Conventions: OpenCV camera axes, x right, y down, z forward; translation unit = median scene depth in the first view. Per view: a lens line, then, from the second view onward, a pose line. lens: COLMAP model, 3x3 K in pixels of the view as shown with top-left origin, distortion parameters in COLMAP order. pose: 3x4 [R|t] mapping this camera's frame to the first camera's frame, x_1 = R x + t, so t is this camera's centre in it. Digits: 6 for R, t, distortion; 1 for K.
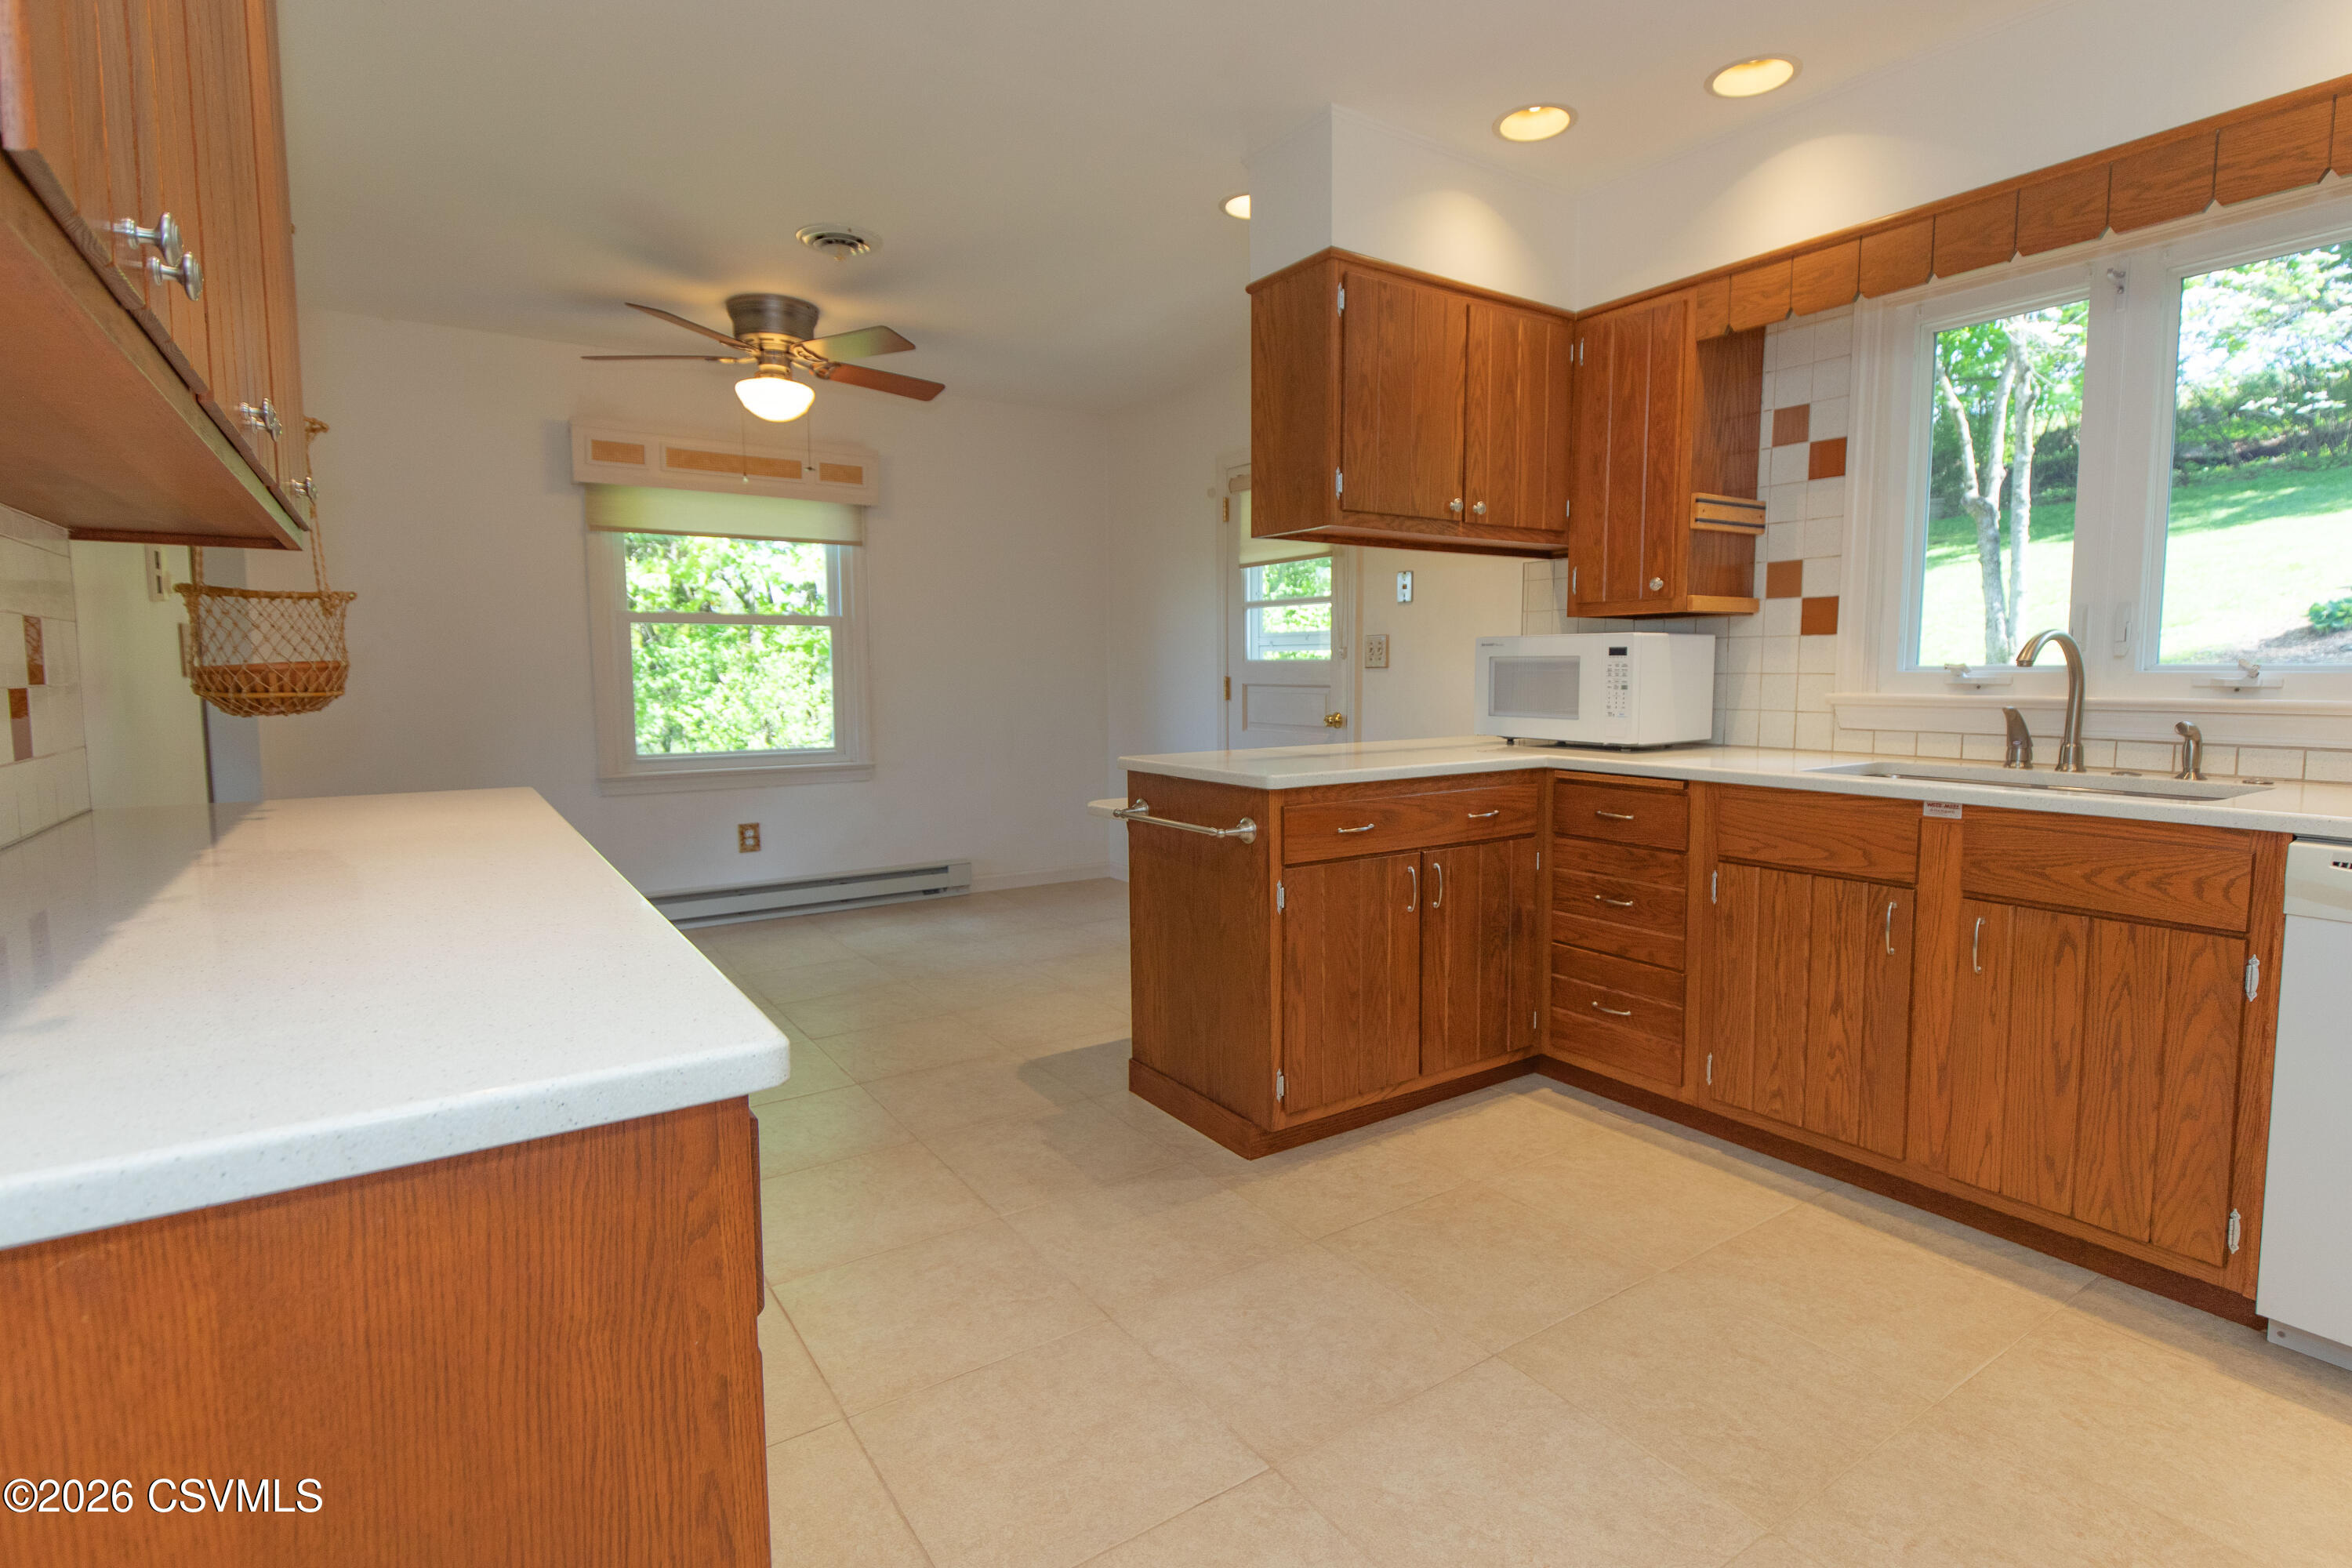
lens RADIAL K [[1155.3, 0, 1213.4], [0, 1155.3, 772.8], [0, 0, 1]] dist [0.001640, -0.000127]
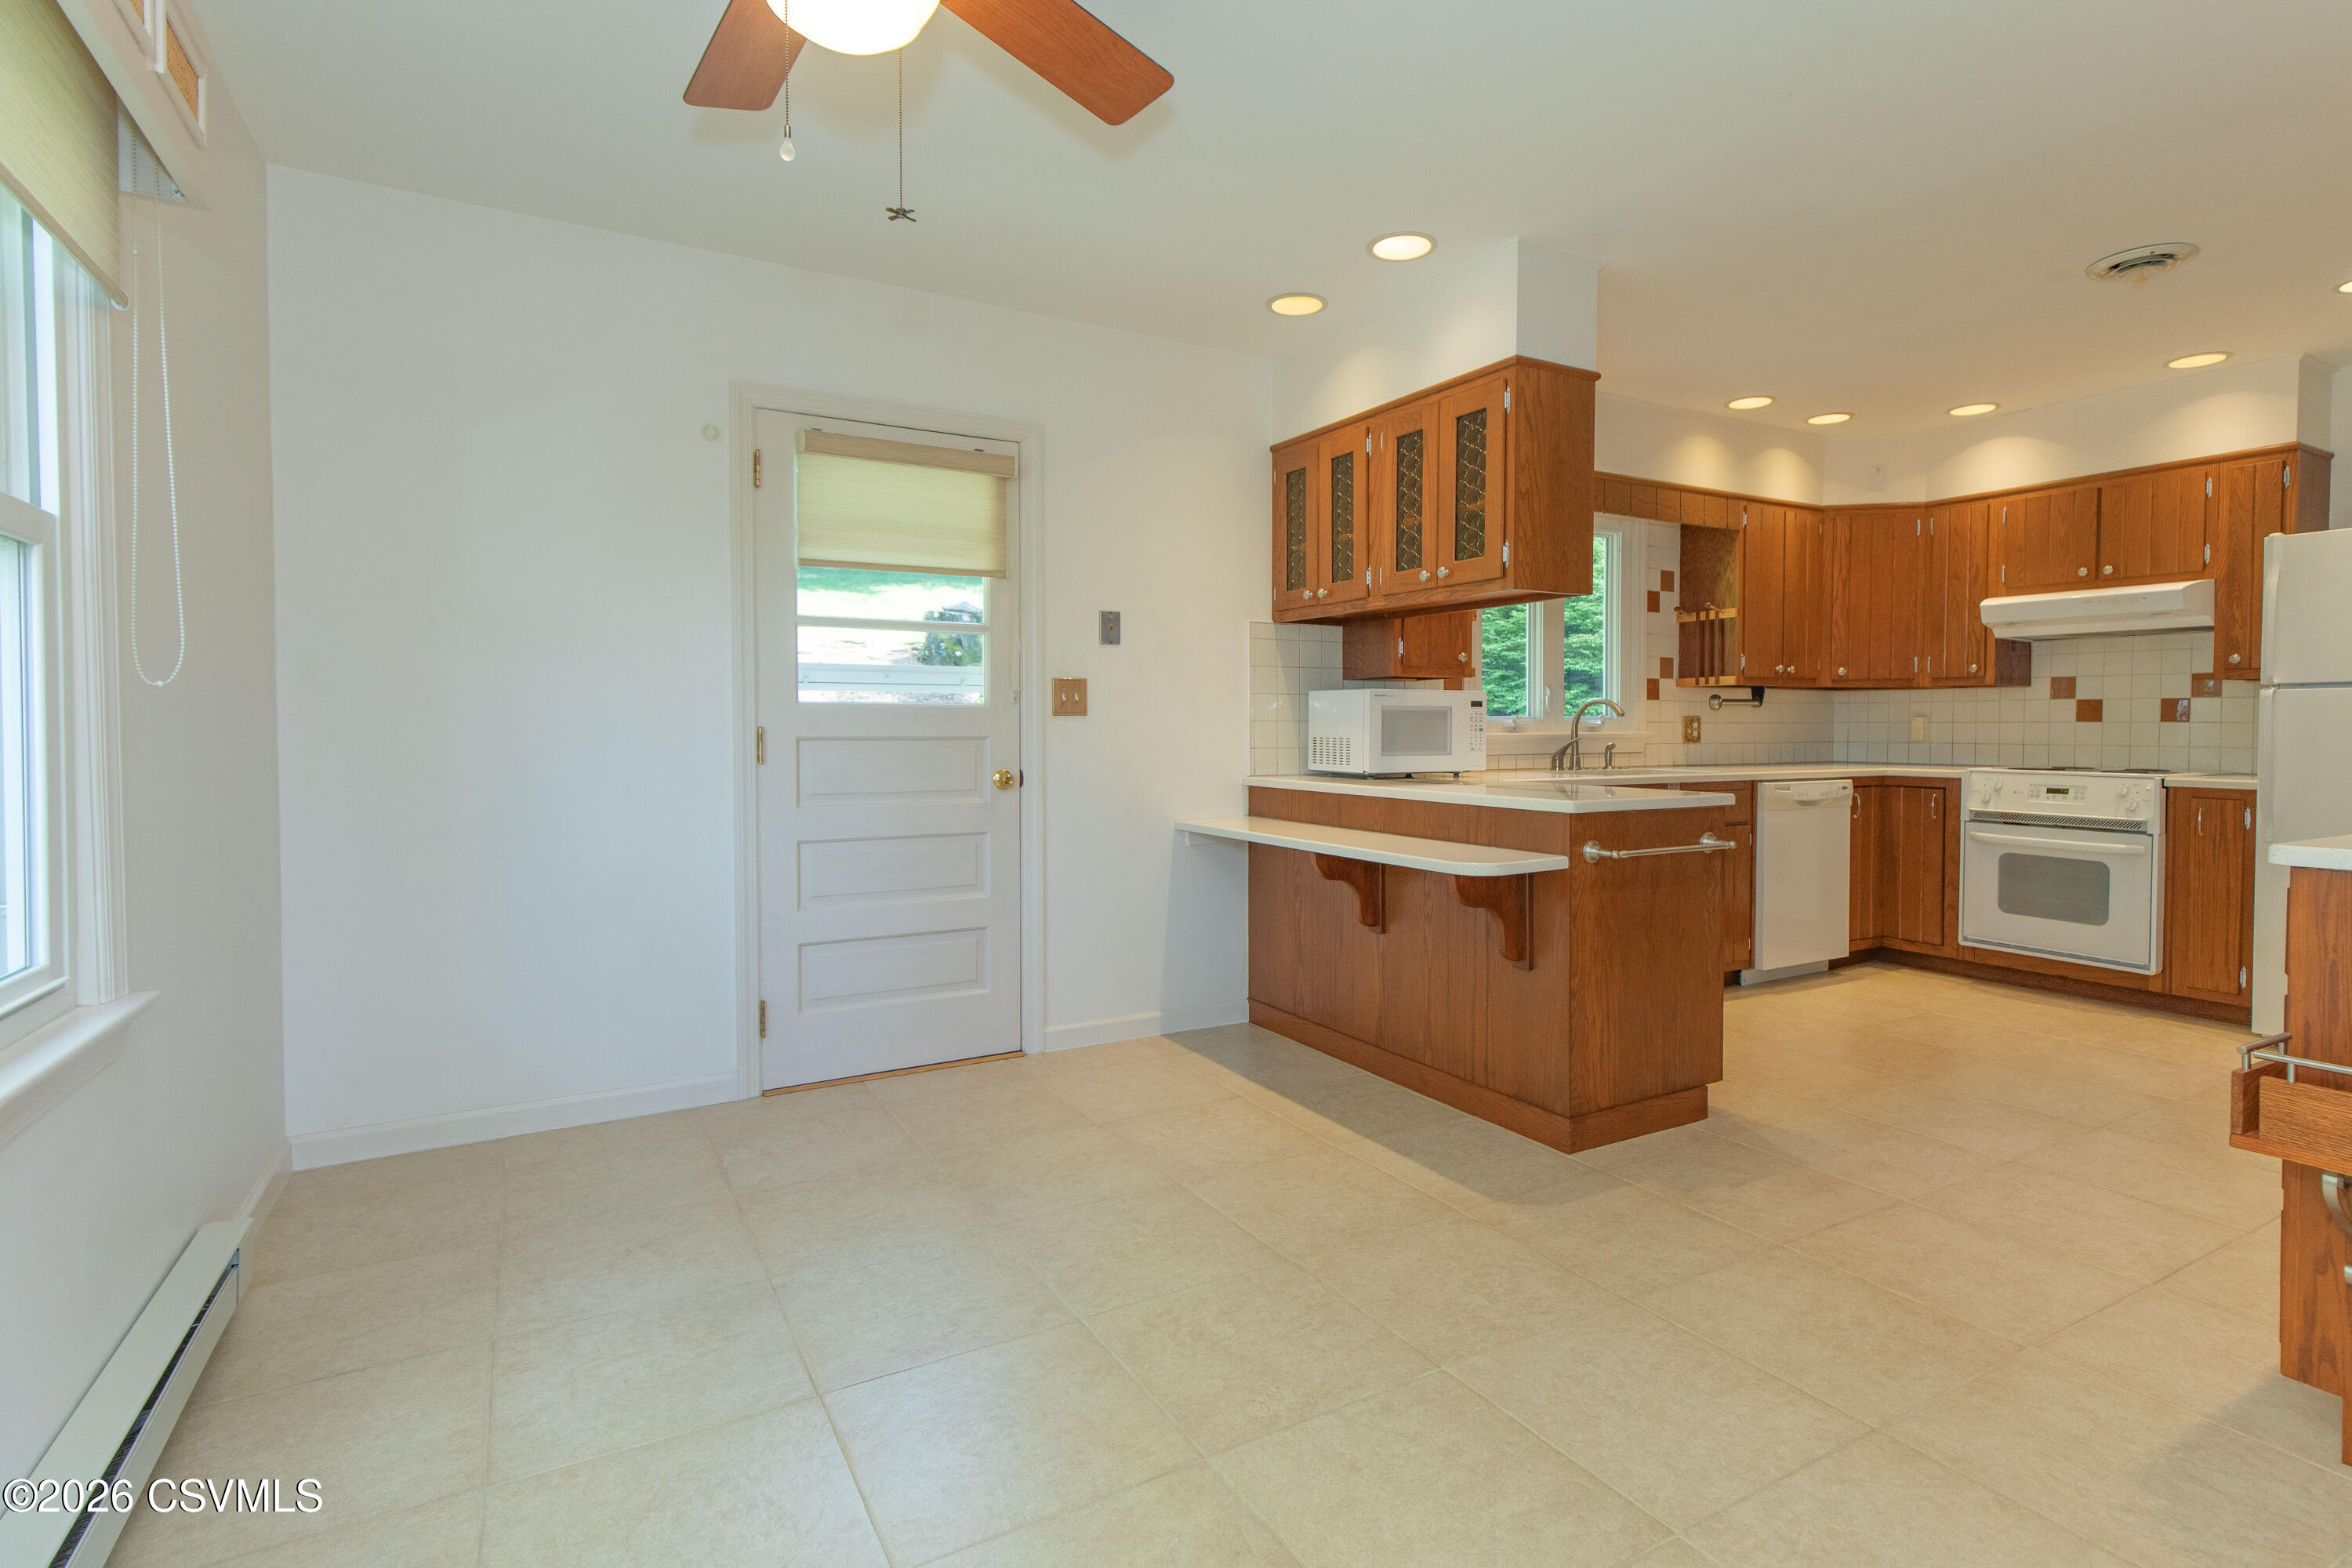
lens RADIAL K [[1147.9, 0, 1213.0], [0, 1147.9, 754.8], [0, 0, 1]] dist [0.002403, 0.000321]
pose [[0.078319, -0.020049, 0.996727, -1.035721], [0.092018, 0.995675, 0.012797, -0.090359], [-0.992673, 0.090715, 0.079825, 1.198793]]
